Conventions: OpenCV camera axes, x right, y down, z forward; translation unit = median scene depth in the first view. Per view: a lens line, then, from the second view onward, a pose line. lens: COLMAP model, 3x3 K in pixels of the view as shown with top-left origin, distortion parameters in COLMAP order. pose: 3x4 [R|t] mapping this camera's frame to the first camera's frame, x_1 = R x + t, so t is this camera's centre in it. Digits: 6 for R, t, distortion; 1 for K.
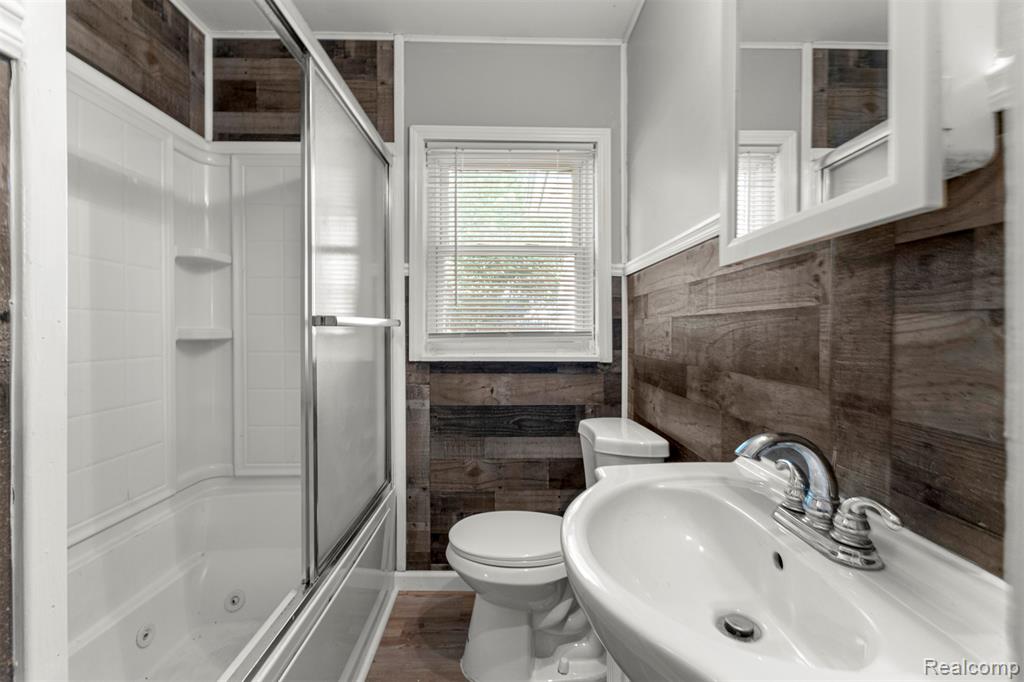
lens RADIAL K [[442.3, 0, 512.5], [0, 442.3, 333.8], [0, 0, 1]] dist [-0.008512, -0.001779]
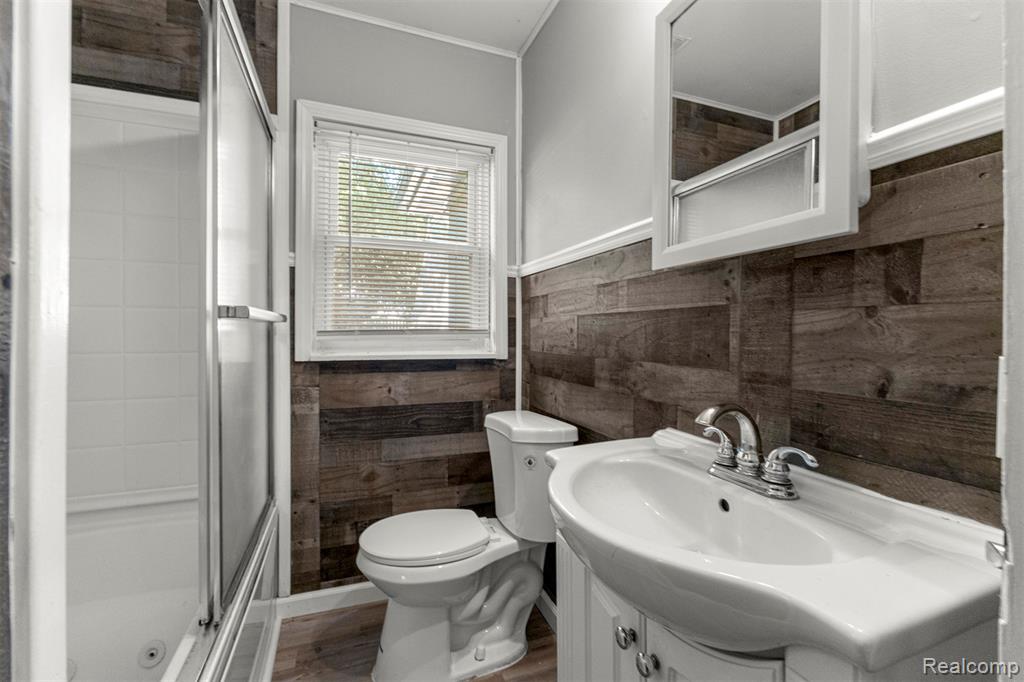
lens RADIAL K [[442.3, 0, 510.1], [0, 442.3, 338.2], [0, 0, 1]] dist [-0.008512, -0.001779]
pose [[0.939211, -0.001158, 0.343339, -0.141464], [-0.000260, 0.999992, 0.004084, 0.011872], [-0.343341, -0.003925, 0.939203, 0.009239]]
